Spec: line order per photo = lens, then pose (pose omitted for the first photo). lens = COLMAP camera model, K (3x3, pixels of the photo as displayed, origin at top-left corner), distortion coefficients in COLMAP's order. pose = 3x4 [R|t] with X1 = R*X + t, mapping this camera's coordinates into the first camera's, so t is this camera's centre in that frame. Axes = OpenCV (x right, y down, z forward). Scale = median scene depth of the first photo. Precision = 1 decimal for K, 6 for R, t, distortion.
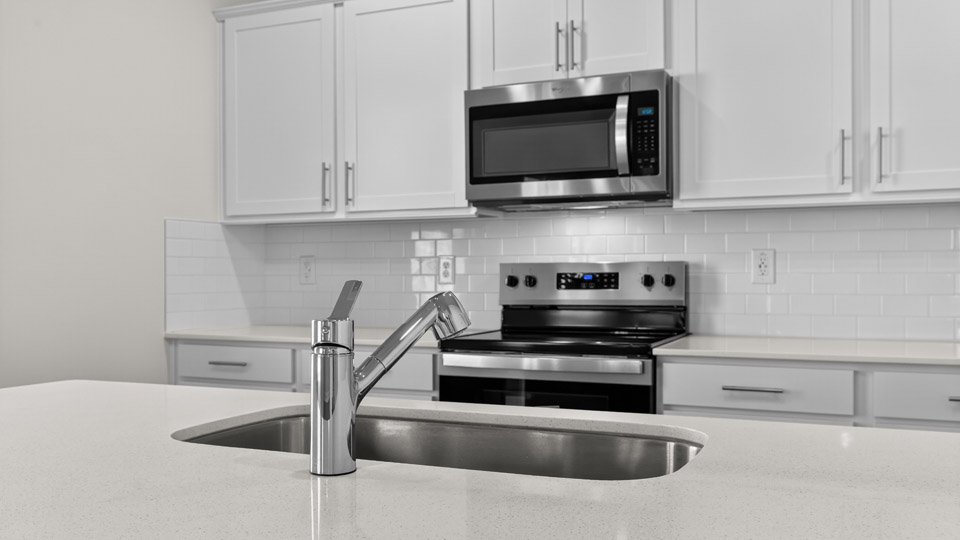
lens RADIAL K [[890.7, 0, 483.5], [0, 890.7, 276.0], [0, 0, 1]] dist [0.004024, 0.000000]
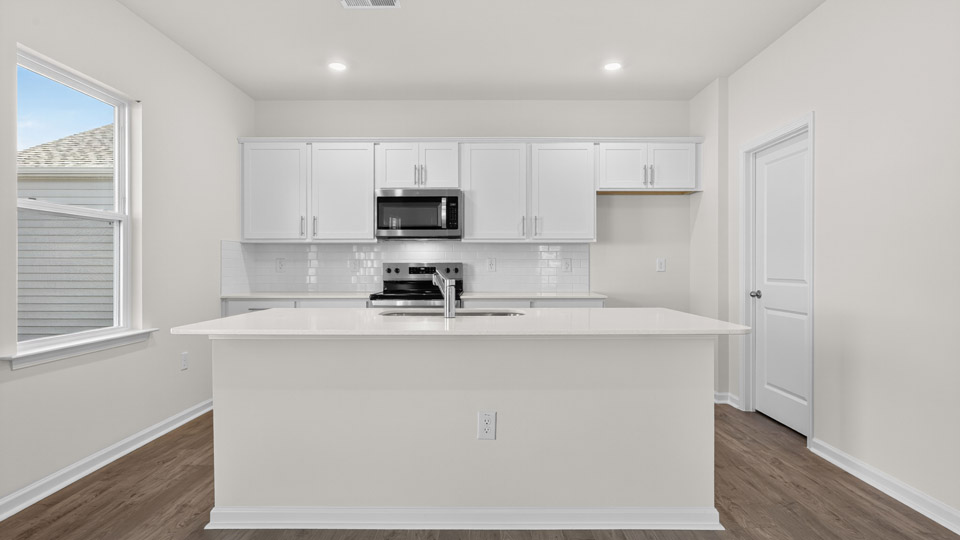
lens RADIAL K [[518.8, 0, 483.4], [0, 518.8, 265.8], [0, 0, 1]] dist [-0.000970, 0.001345]
pose [[0.912362, 0.003802, 0.409368, -0.319884], [-0.001546, 0.999982, -0.005841, 0.001117], [-0.409383, 0.004696, 0.912351, -0.365262]]
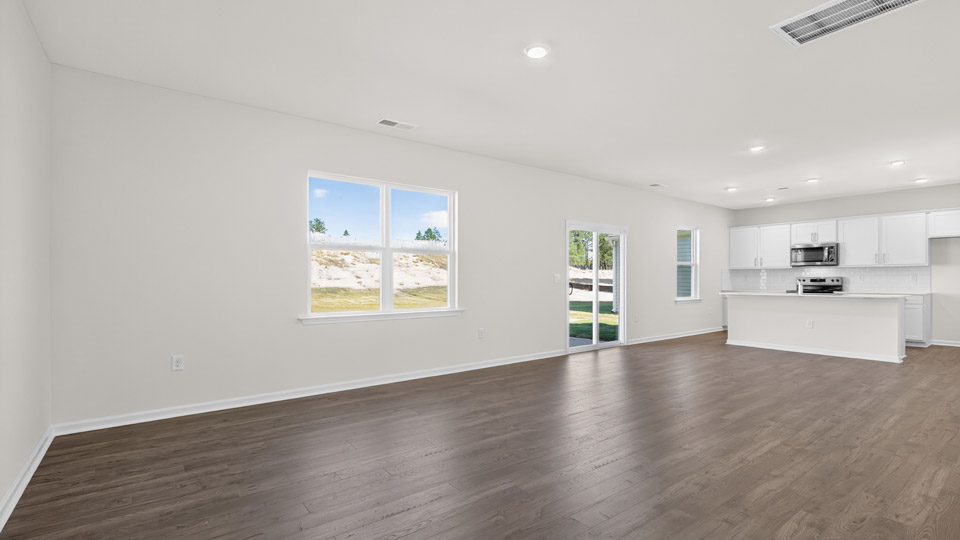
lens RADIAL K [[445.1, 0, 487.2], [0, 445.1, 278.6], [0, 0, 1]] dist [0.006022, 0.000935]
pose [[0.886385, 0.003026, -0.462938, -0.396153], [-0.006413, 0.999963, -0.005742, 0.022653], [0.462904, 0.008058, 0.886372, -2.253988]]
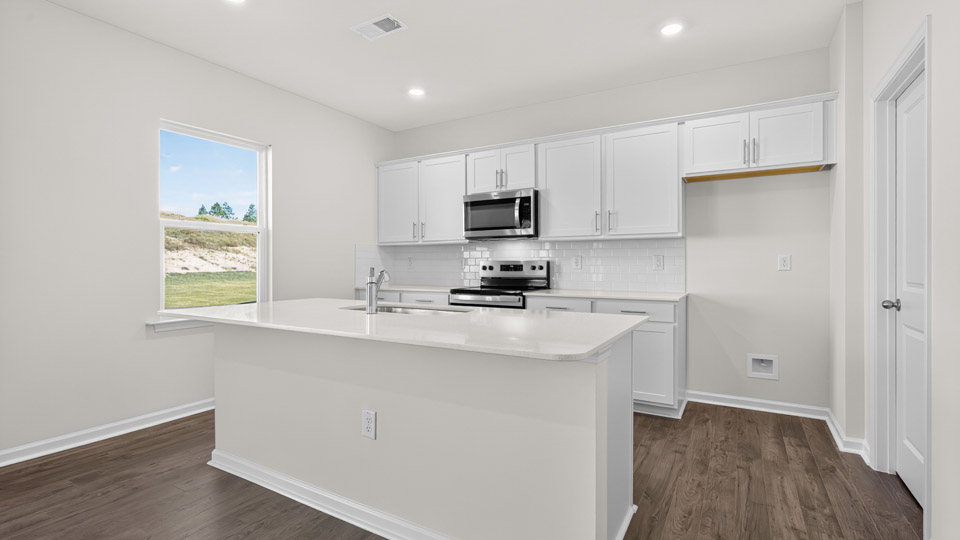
lens RADIAL K [[445.1, 0, 481.4], [0, 445.1, 264.3], [0, 0, 1]] dist [0.006022, 0.000935]
pose [[0.994149, 0.003389, -0.107968, 0.175841], [-0.003817, 0.999986, -0.003757, 0.000430], [0.107954, 0.004147, 0.994147, -0.306172]]
